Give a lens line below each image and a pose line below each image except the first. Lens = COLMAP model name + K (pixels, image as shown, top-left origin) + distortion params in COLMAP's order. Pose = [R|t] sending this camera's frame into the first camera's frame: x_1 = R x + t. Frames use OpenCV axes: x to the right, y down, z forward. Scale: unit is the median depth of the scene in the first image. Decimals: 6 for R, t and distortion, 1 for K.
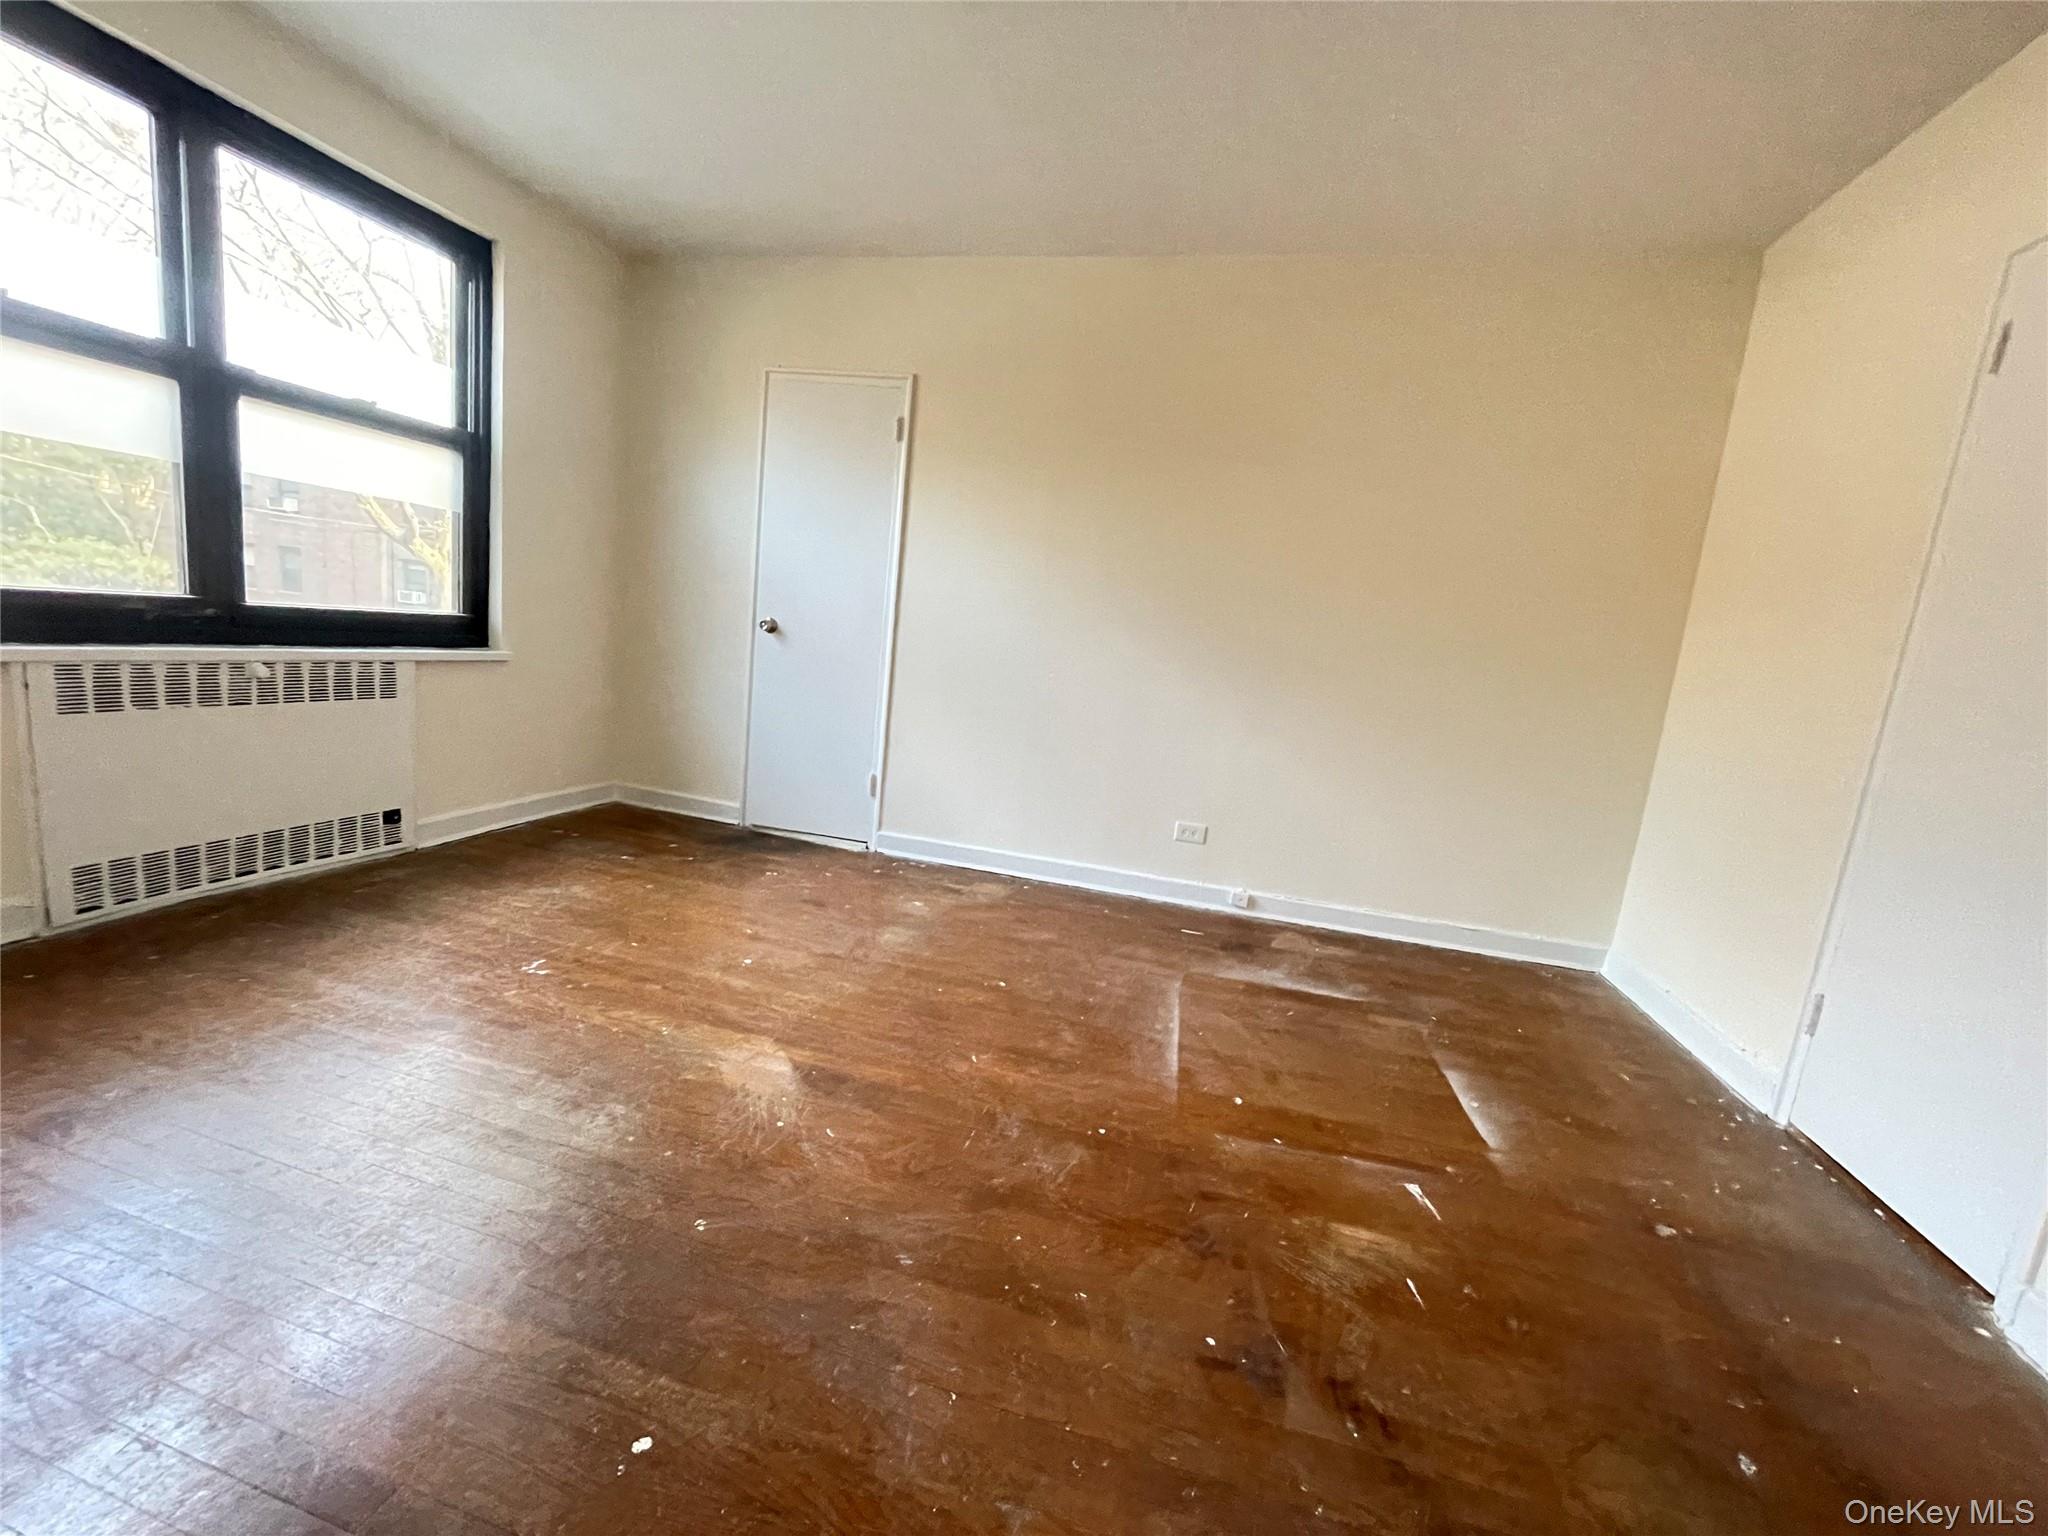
lens RADIAL K [[827.7, 0, 1033.1], [0, 827.7, 759.3], [0, 0, 1]] dist [-0.001786, -0.000784]
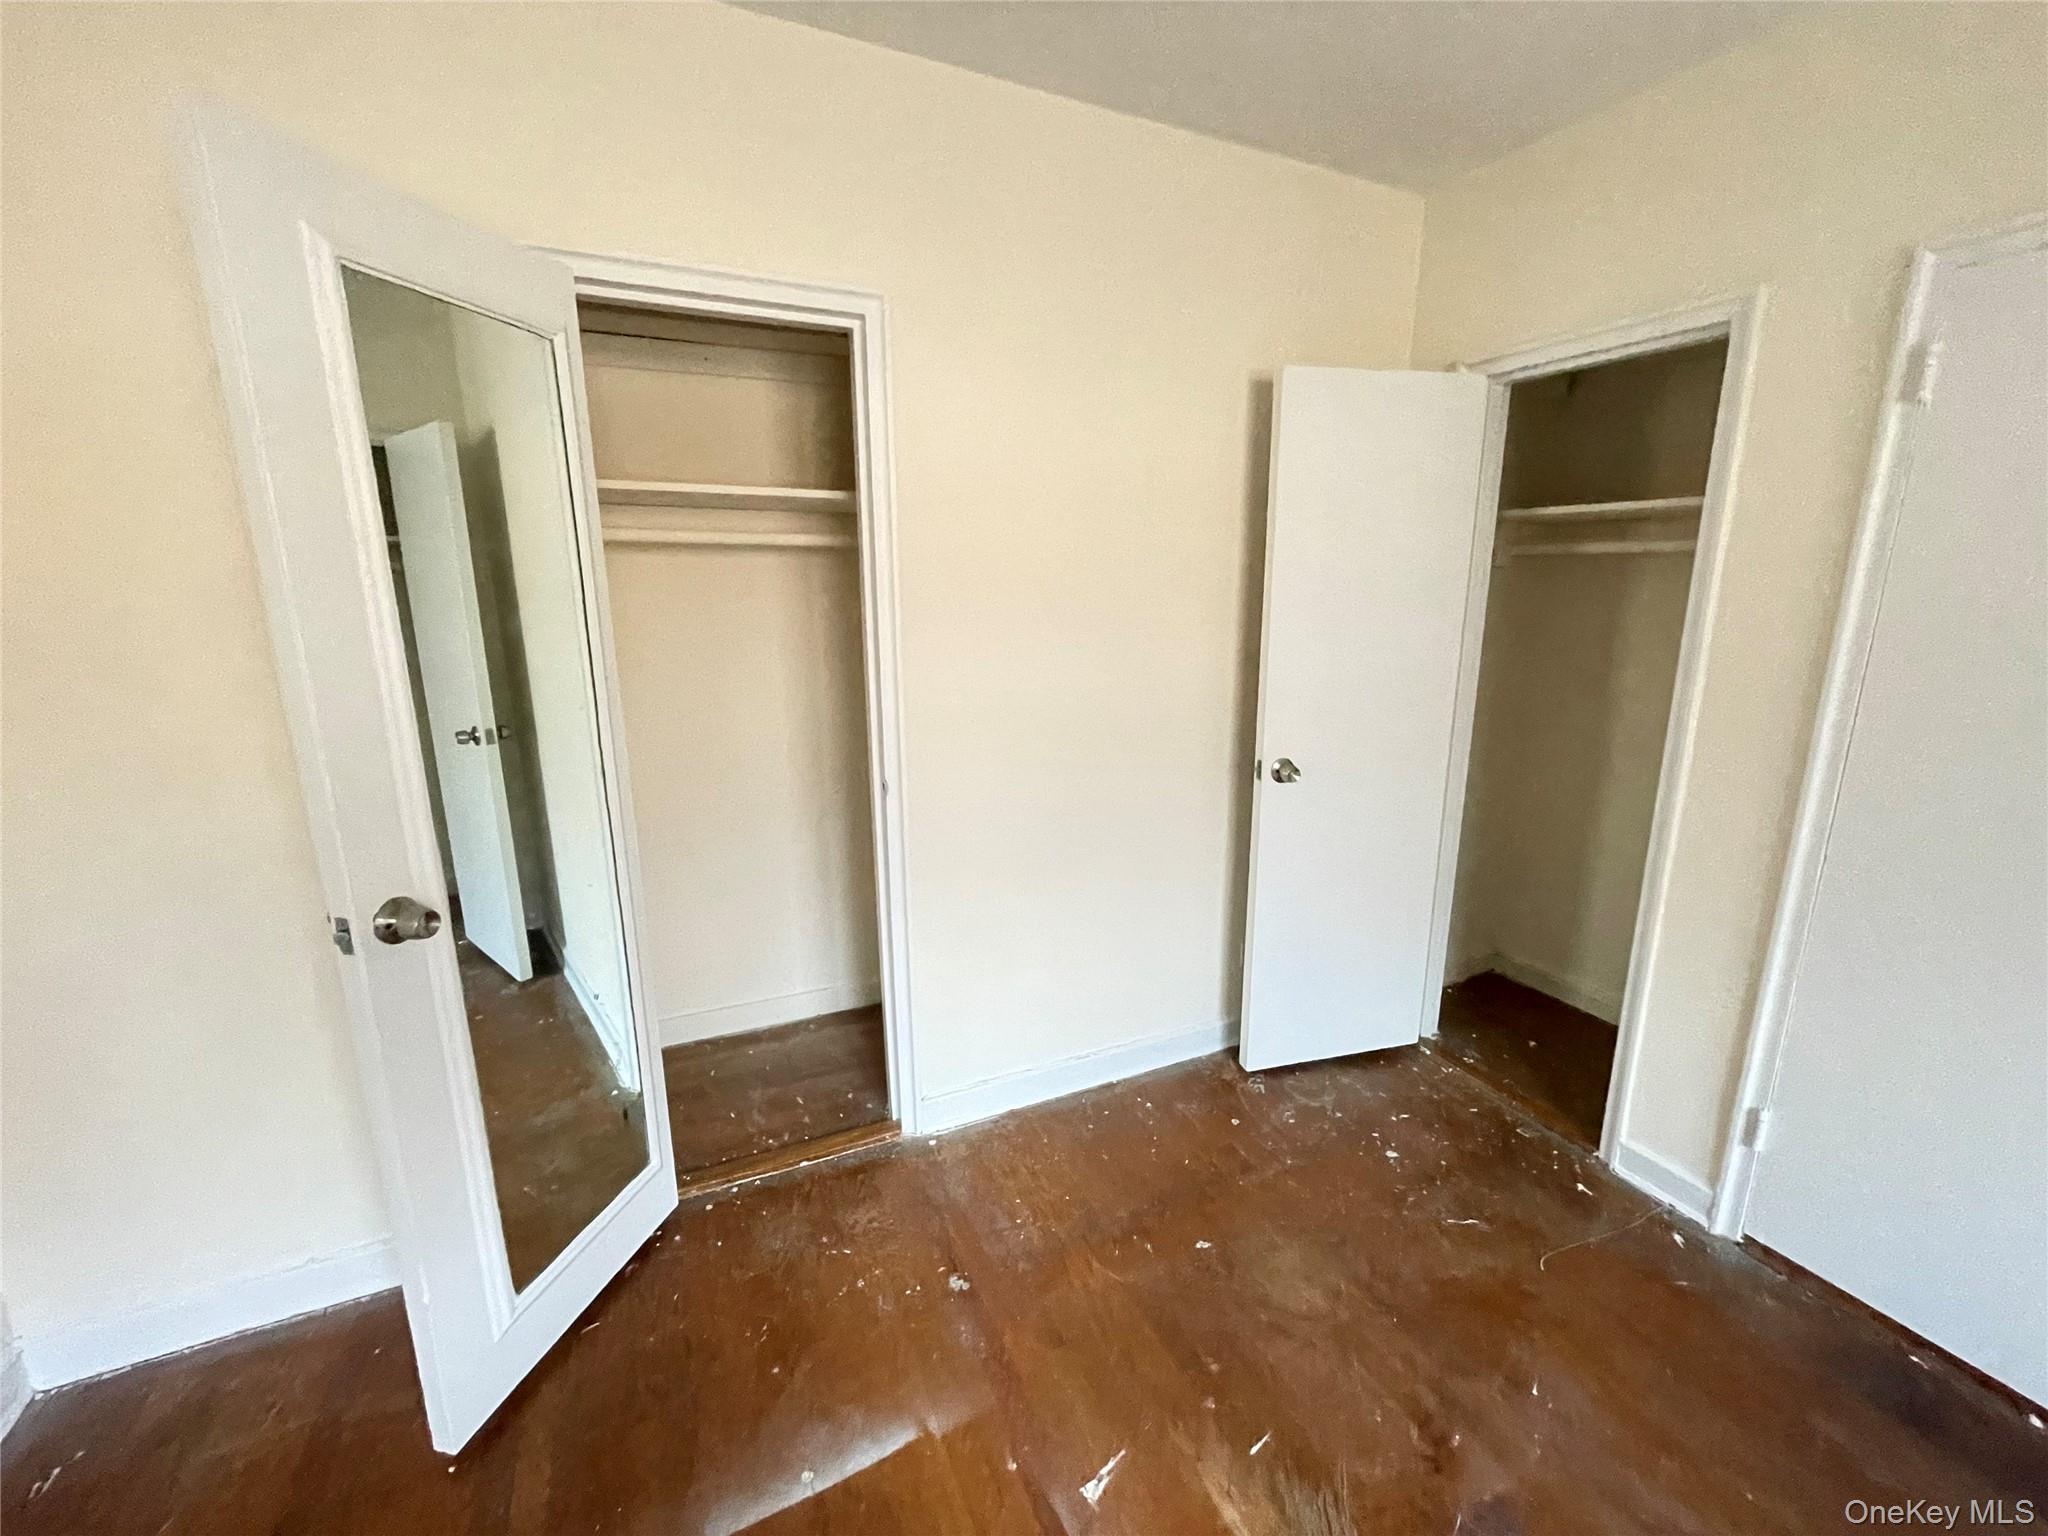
lens RADIAL K [[827.7, 0, 1039.5], [0, 827.7, 774.6], [0, 0, 1]] dist [-0.001786, -0.000784]
pose [[-0.628113, -0.268778, 0.730228, 0.067439], [0.059139, 0.919245, 0.389219, -0.297966], [-0.775872, 0.287658, -0.561494, 0.897598]]
